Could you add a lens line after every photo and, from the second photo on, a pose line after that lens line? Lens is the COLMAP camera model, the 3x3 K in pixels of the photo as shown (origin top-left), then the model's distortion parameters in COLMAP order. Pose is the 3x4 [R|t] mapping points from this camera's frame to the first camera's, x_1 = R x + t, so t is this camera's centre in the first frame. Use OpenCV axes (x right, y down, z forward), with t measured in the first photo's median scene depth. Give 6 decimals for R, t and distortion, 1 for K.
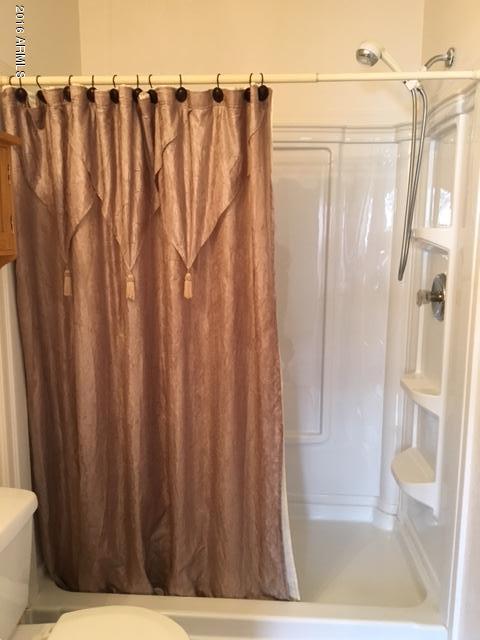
lens RADIAL K [[531.0, 0, 240.0], [0, 531.0, 320.0], [0, 0, 1]] dist [0.078189, -0.105139]
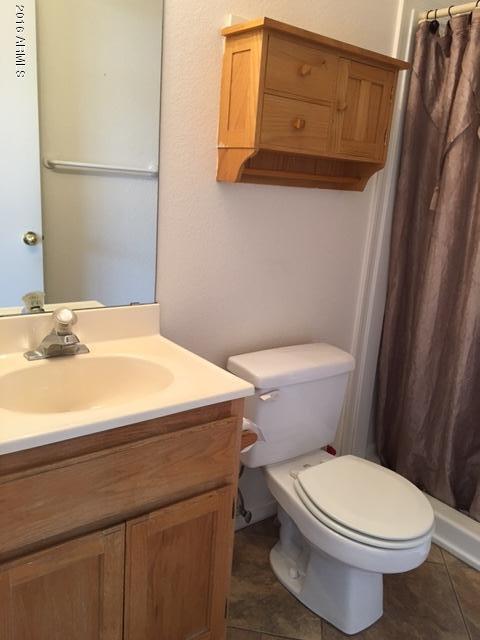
lens RADIAL K [[531.0, 0, 240.0], [0, 531.0, 320.0], [0, 0, 1]] dist [0.078189, -0.105139]
pose [[0.652619, 0.229278, -0.722163, 0.277290], [-0.185344, 0.972469, 0.141252, 0.094204], [0.734667, 0.041665, 0.677147, -0.039622]]
